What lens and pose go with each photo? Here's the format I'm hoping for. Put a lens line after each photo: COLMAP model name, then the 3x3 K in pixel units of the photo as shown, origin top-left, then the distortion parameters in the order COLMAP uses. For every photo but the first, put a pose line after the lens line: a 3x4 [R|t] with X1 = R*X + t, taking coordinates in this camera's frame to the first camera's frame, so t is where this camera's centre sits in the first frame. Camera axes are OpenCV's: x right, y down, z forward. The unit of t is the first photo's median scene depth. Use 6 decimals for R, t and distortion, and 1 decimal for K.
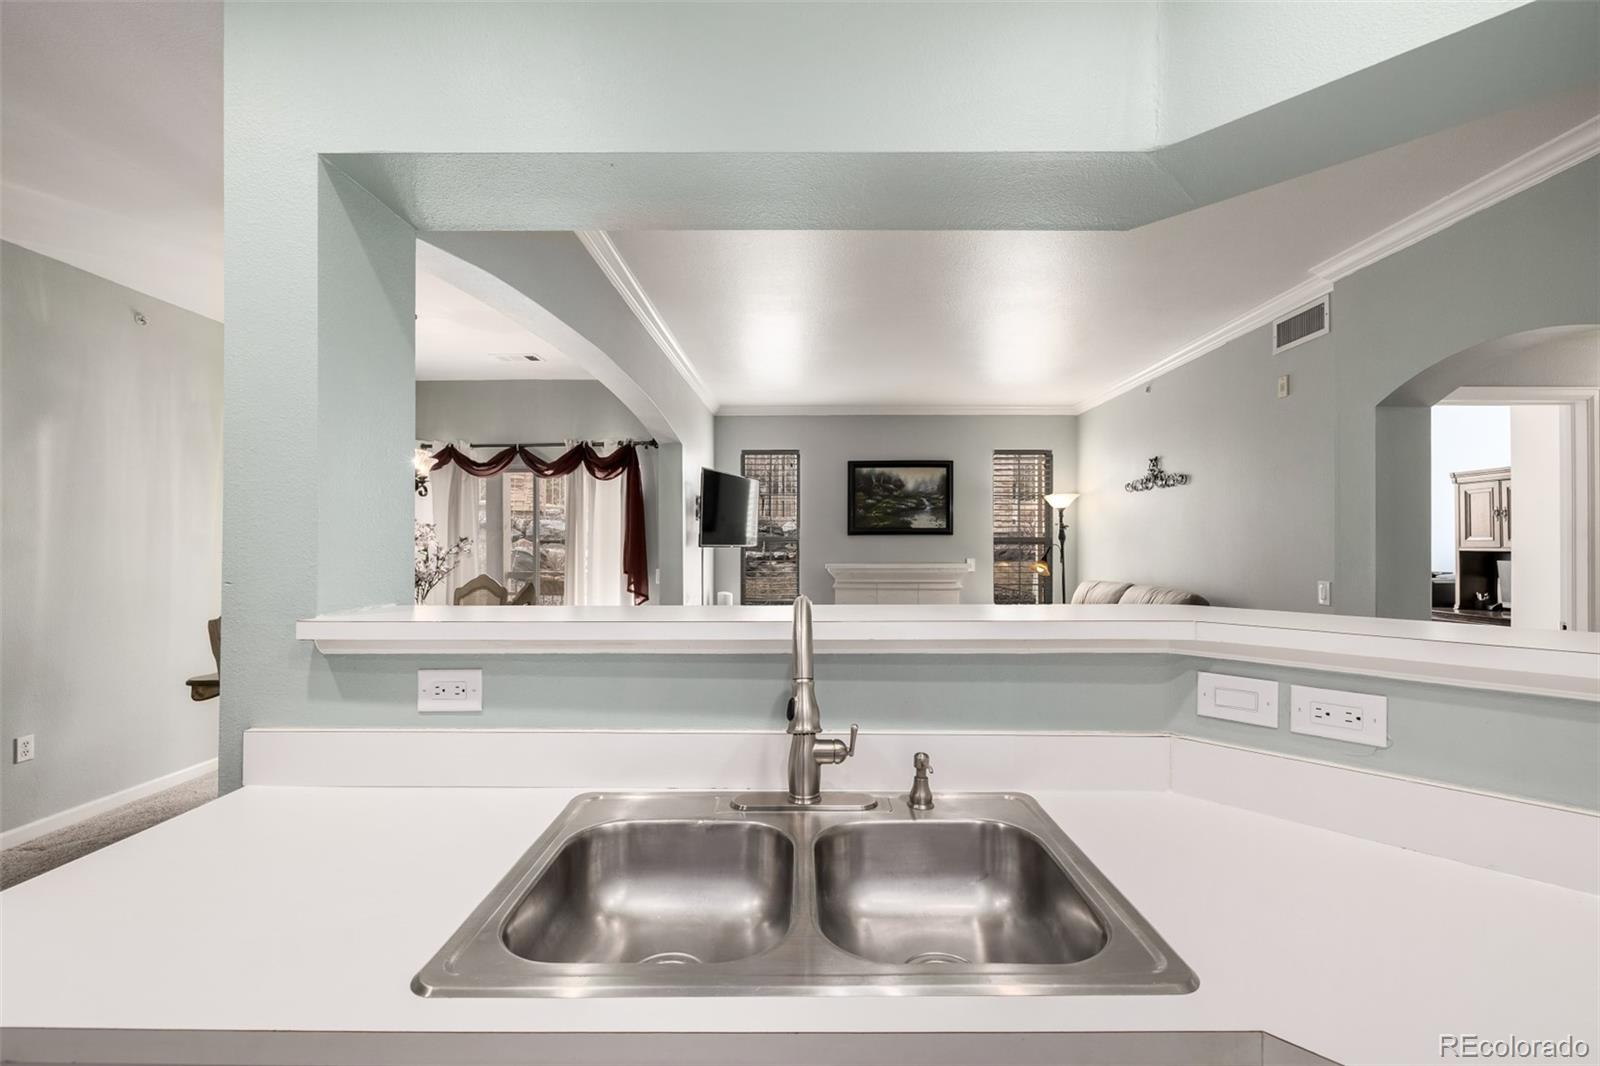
lens RADIAL K [[676.7, 0, 801.6], [0, 676.7, 539.2], [0, 0, 1]] dist [0.001244, 0.000046]
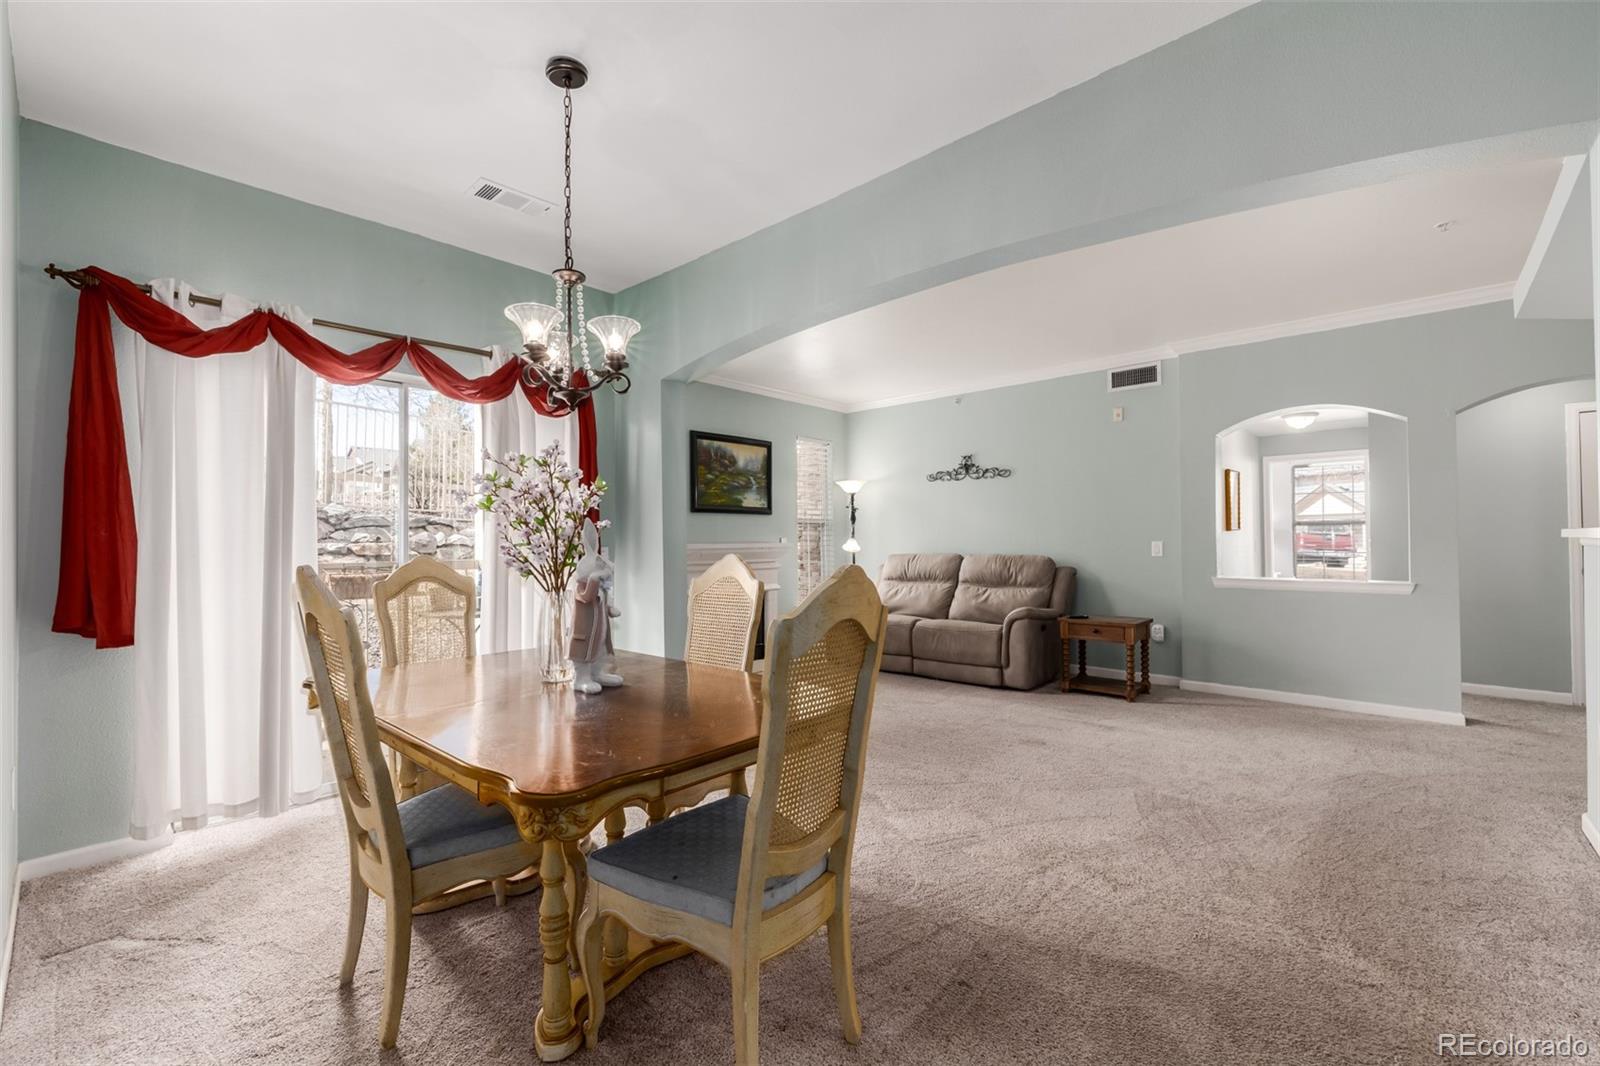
lens RADIAL K [[676.7, 0, 774.3], [0, 676.7, 531.0], [0, 0, 1]] dist [0.001244, 0.000046]
pose [[0.679140, 0.006647, 0.733978, -0.636922], [-0.000091, 0.999960, -0.008972, 0.033478], [-0.734008, 0.006027, 0.679114, 0.372582]]
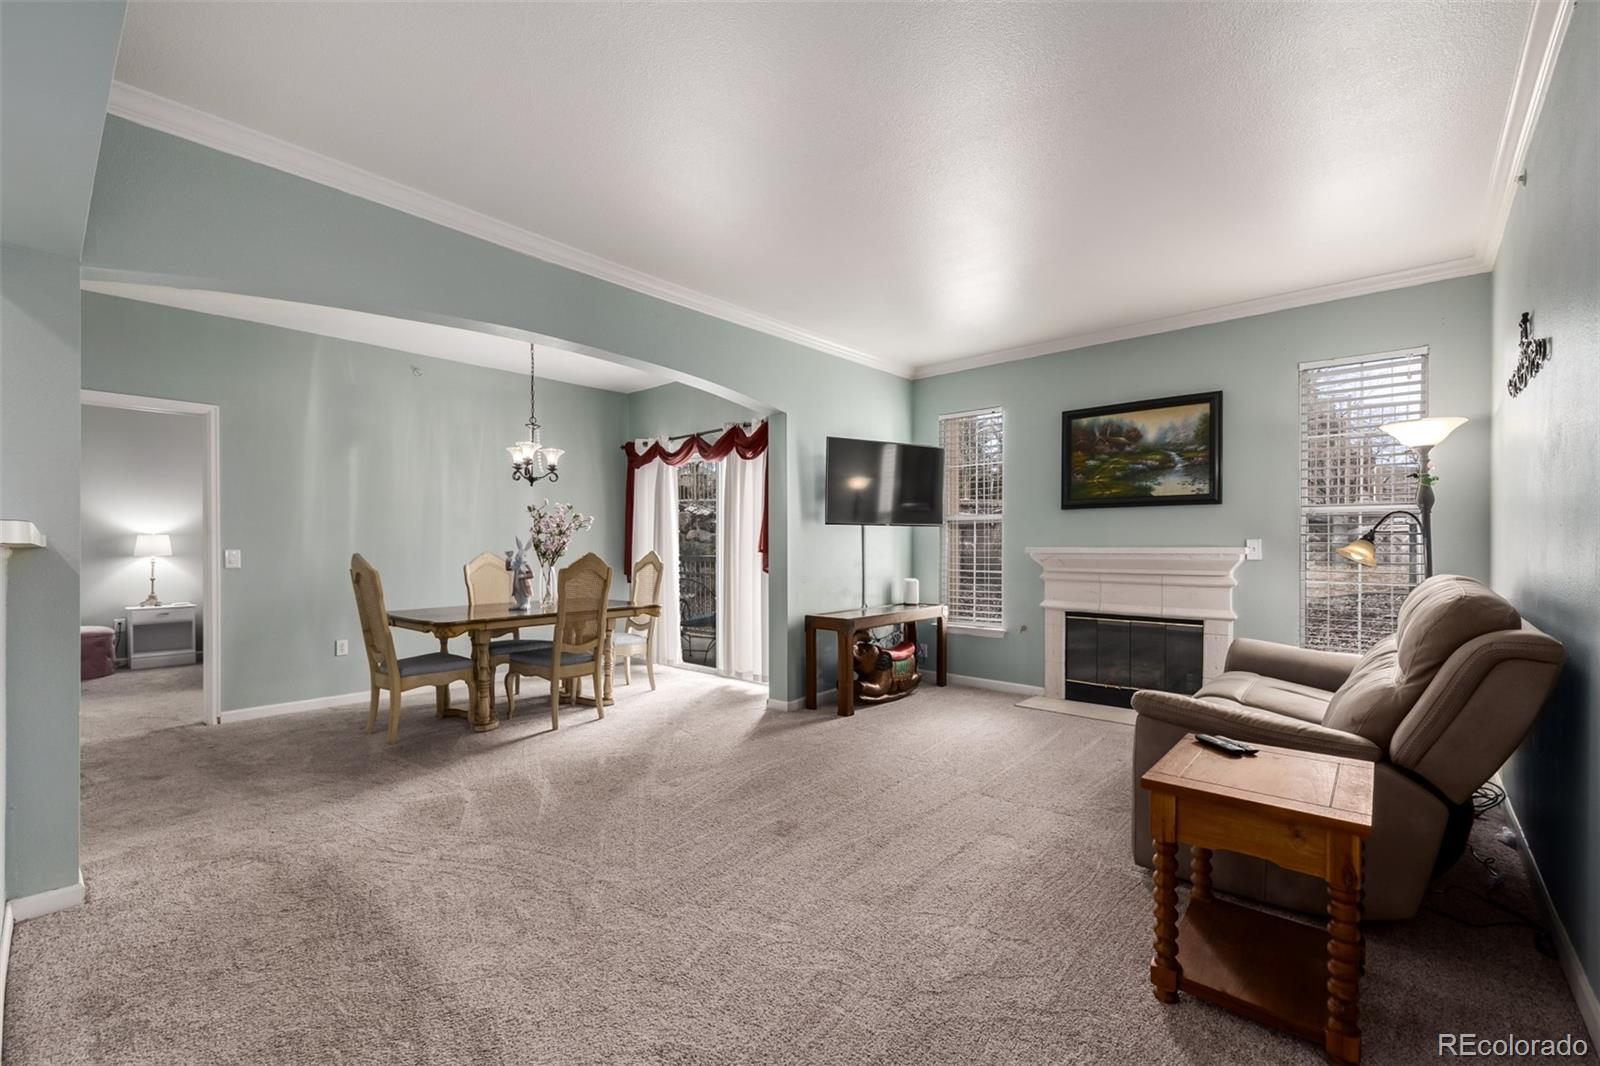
lens RADIAL K [[676.7, 0, 793.6], [0, 676.7, 548.2], [0, 0, 1]] dist [0.001244, 0.000046]
pose [[0.753631, 0.003621, -0.657287, 0.418672], [0.005965, 0.999906, 0.012347, 0.032139], [0.657270, -0.013226, 0.753539, 0.279900]]
